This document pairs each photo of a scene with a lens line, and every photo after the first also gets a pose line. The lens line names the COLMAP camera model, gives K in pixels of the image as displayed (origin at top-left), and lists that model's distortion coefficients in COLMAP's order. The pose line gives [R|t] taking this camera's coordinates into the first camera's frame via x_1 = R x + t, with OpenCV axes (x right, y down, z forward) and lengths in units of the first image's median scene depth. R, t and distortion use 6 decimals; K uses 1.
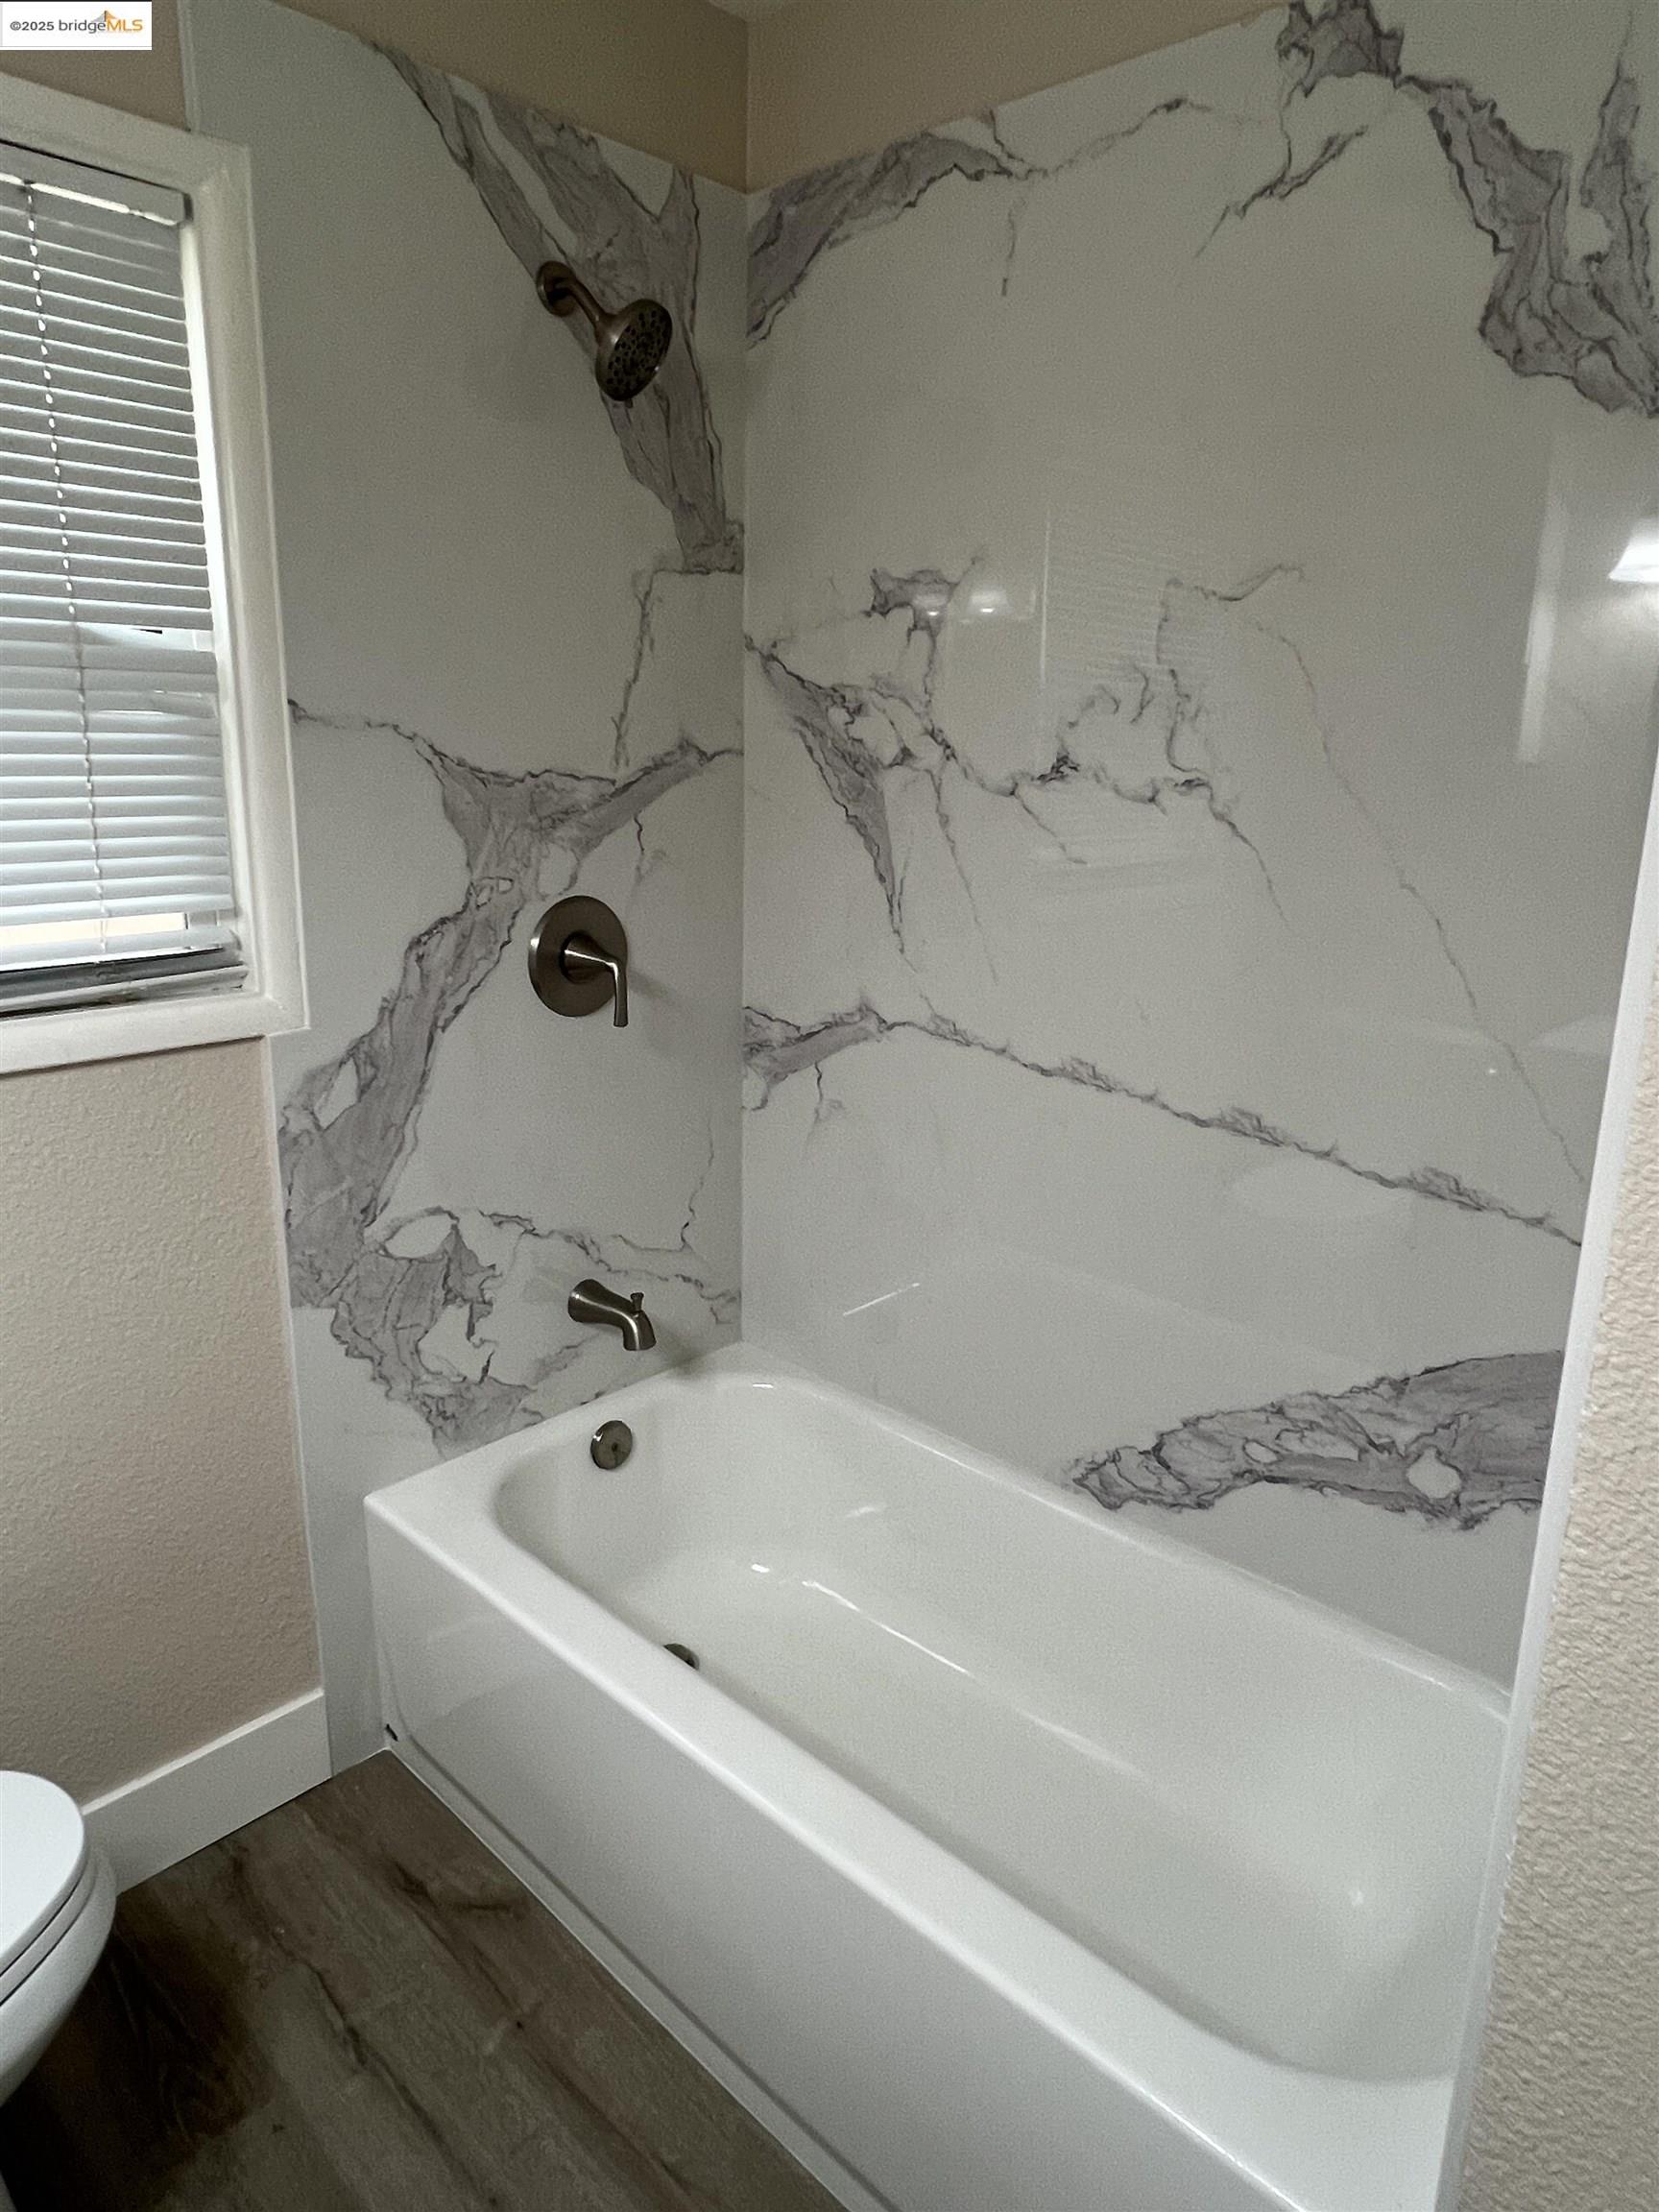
lens RADIAL K [[1373.0, 0, 828.0], [0, 1373.0, 1096.6], [0, 0, 1]] dist [-0.002418, 0.001147]
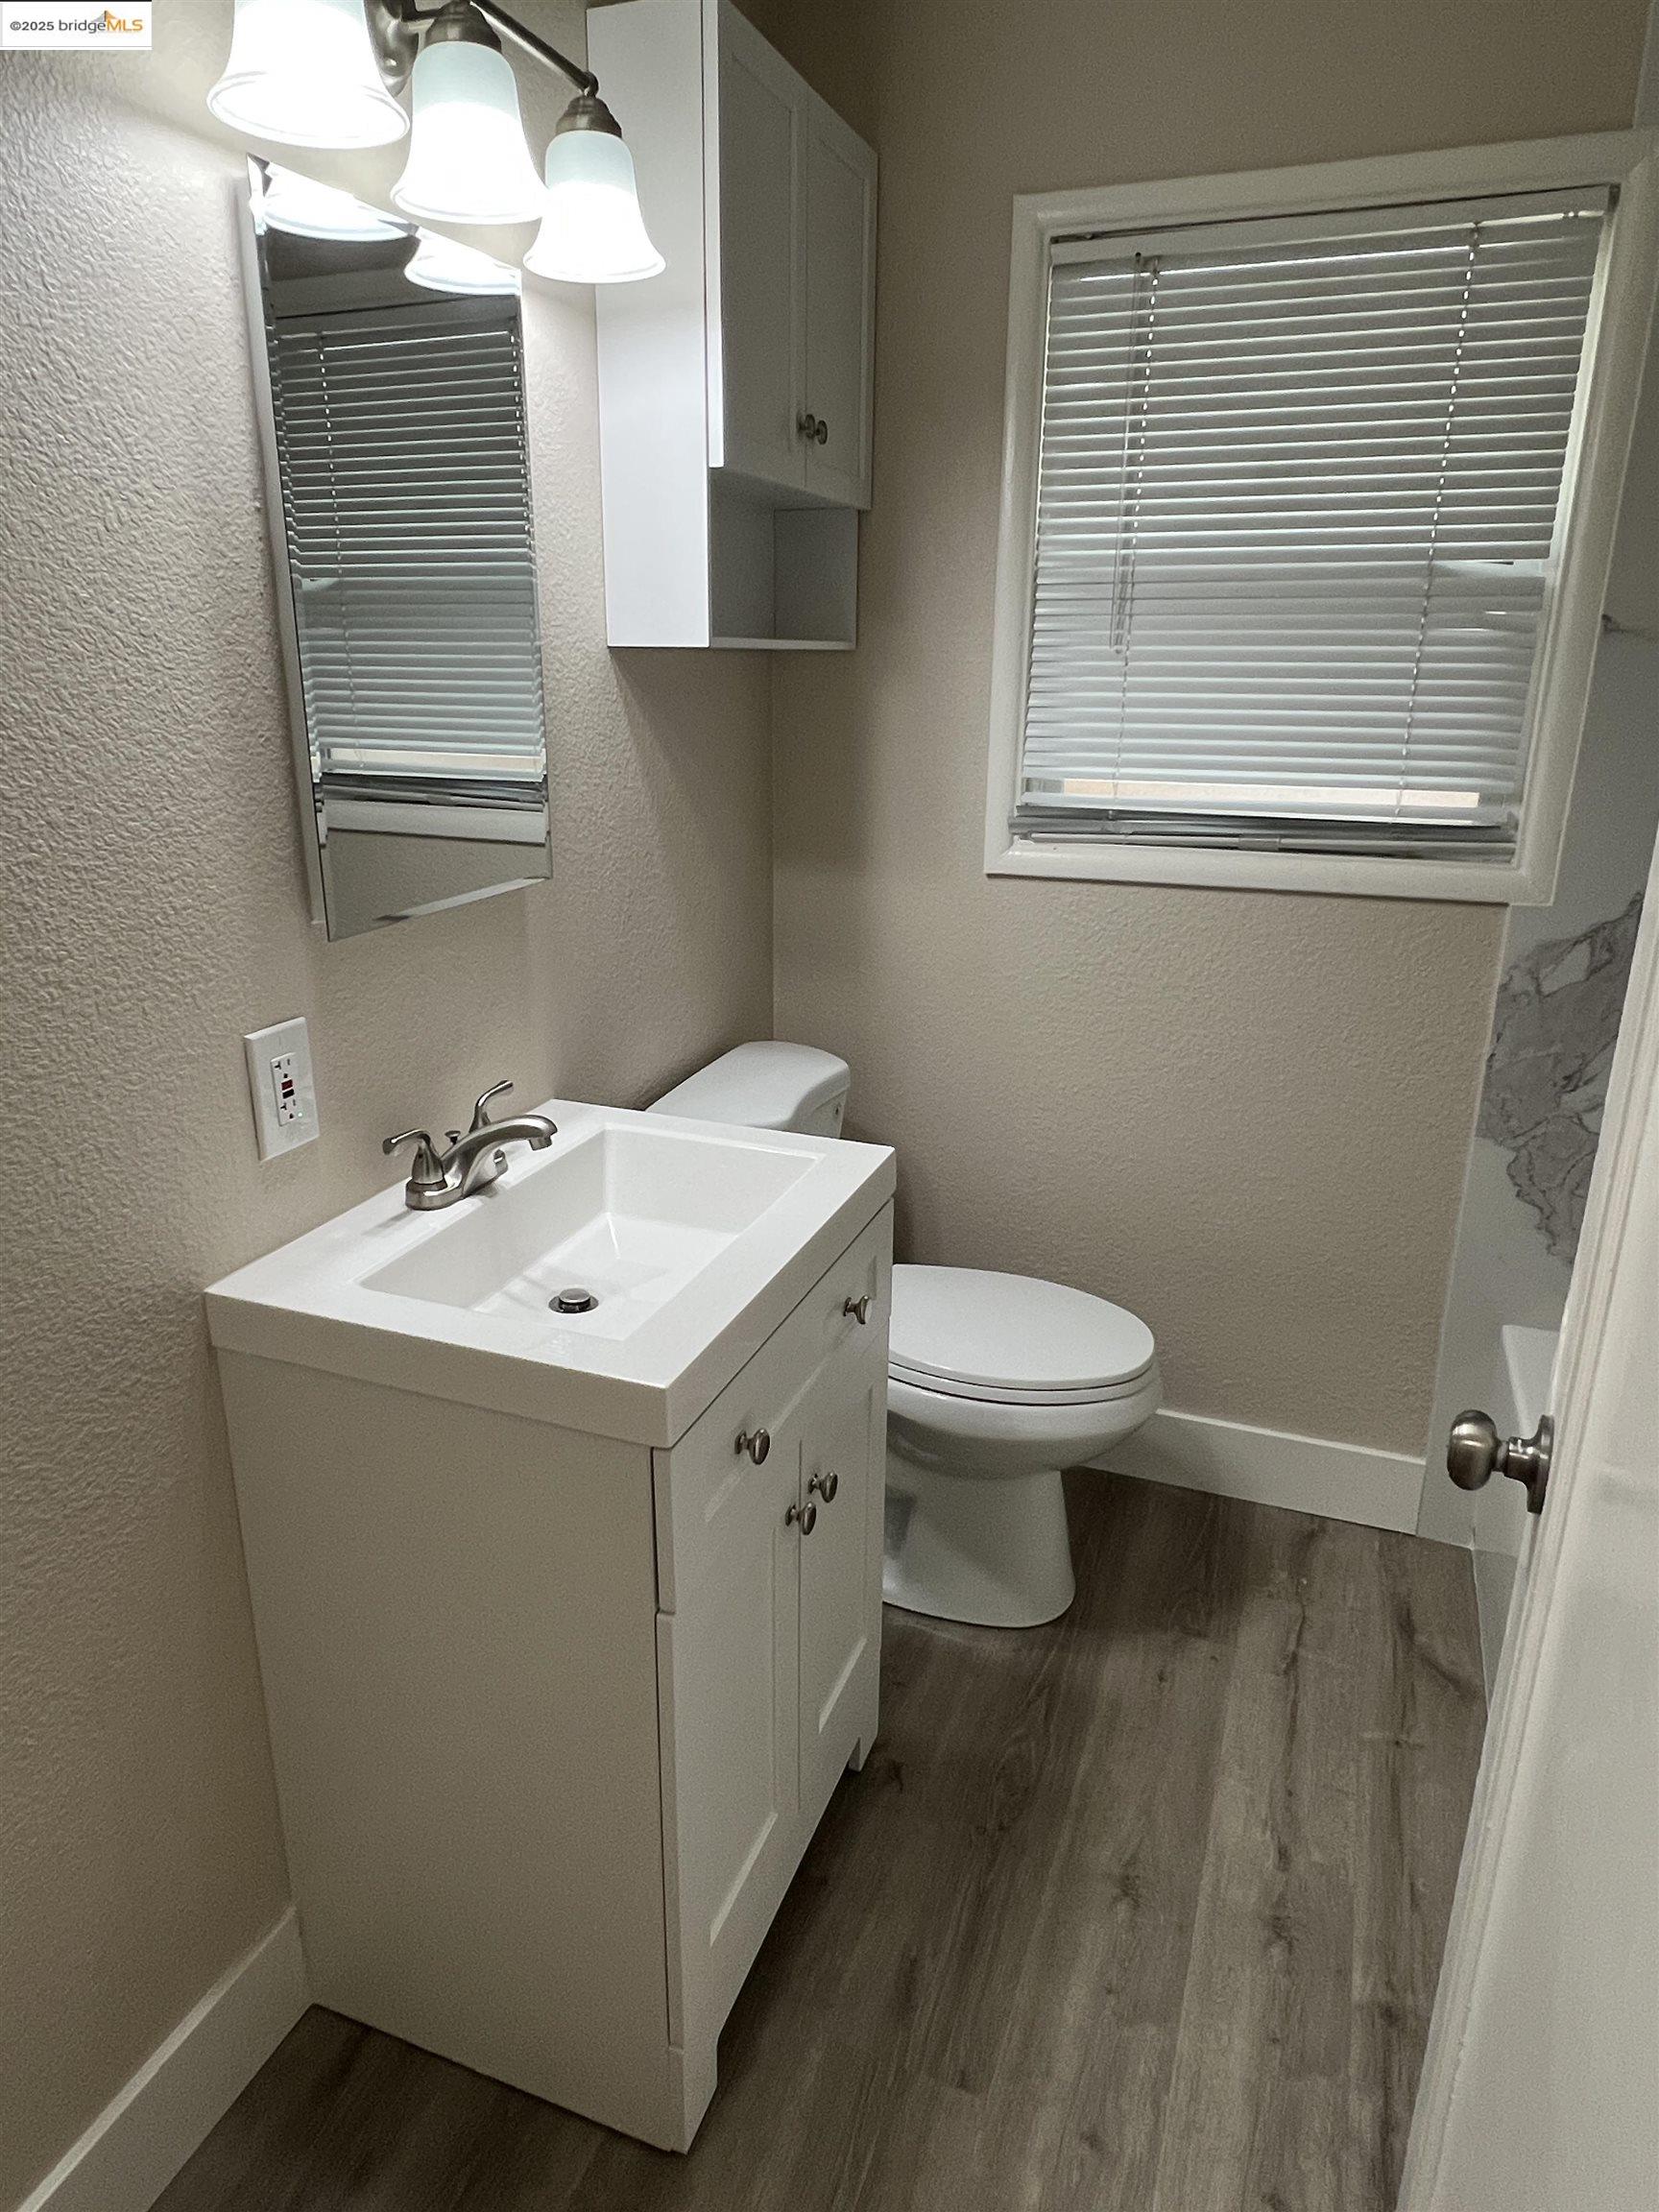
lens RADIAL K [[1373.0, 0, 821.1], [0, 1373.0, 1106.9], [0, 0, 1]] dist [-0.002418, 0.001147]
pose [[0.399863, 0.280569, -0.872577, 0.447639], [-0.227659, 0.952566, 0.201963, 0.019783], [0.887852, 0.117893, 0.444770, -0.043545]]
